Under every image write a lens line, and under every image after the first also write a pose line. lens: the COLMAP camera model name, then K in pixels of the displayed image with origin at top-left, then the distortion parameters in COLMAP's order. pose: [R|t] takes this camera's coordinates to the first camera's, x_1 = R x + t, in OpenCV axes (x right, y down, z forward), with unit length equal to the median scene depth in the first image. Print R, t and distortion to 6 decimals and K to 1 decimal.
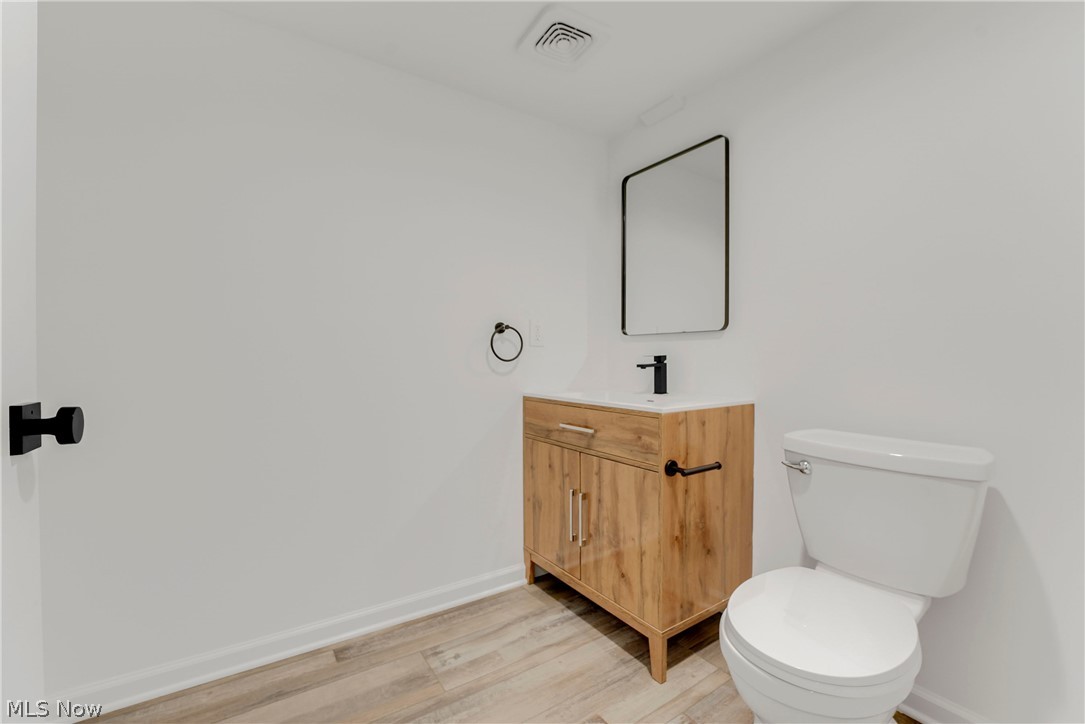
lens RADIAL K [[470.8, 0, 542.5], [0, 470.8, 362.0], [0, 0, 1]] dist [-0.026338, 0.000042]
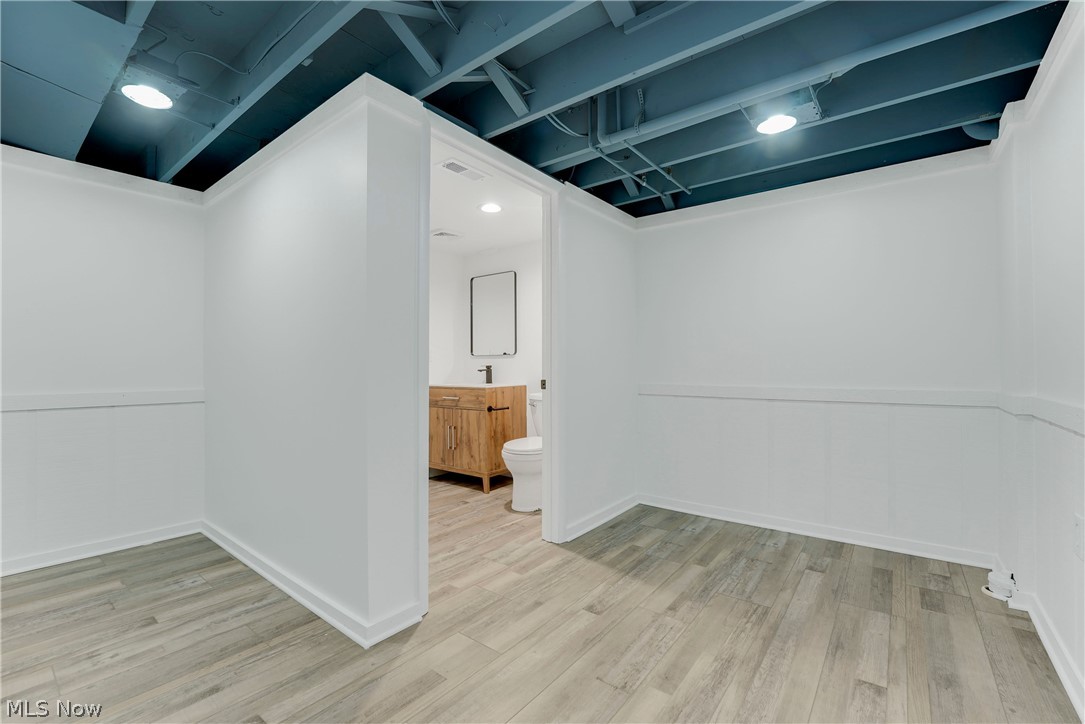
lens RADIAL K [[470.8, 0, 542.5], [0, 470.8, 362.0], [0, 0, 1]] dist [-0.026338, 0.000042]
pose [[0.951292, -0.004608, 0.308256, -0.216817], [0.012489, 0.999644, -0.023597, 0.029044], [-0.308038, 0.026298, 0.951011, -1.366471]]
